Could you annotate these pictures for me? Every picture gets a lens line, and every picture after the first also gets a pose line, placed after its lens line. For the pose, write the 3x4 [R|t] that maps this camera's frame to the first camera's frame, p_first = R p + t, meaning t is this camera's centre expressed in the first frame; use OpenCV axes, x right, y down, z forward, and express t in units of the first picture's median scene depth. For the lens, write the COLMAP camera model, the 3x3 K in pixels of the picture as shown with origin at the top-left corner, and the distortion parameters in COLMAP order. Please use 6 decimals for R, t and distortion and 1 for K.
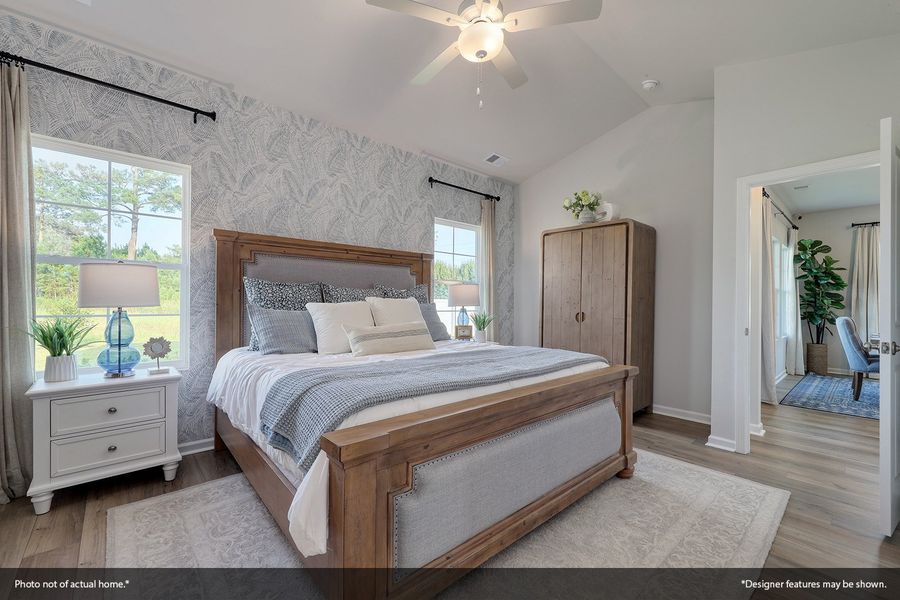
lens RADIAL K [[370.0, 0, 450.0], [0, 370.0, 300.0], [0, 0, 1]] dist [-0.000160, -0.000182]
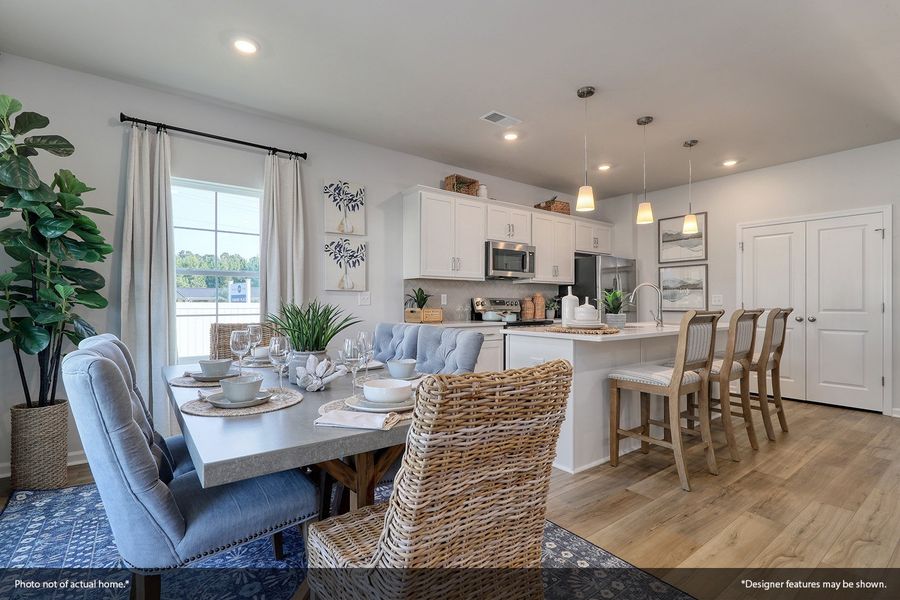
lens RADIAL K [[419.3, 0, 450.0], [0, 419.3, 300.0], [0, 0, 1]] dist [0.001042, 0.000126]
pose [[0.081467, -0.007601, 0.996647, 0.629683], [-0.001626, 0.999969, 0.007759, 0.011316], [-0.996675, -0.002253, 0.081452, 0.577930]]
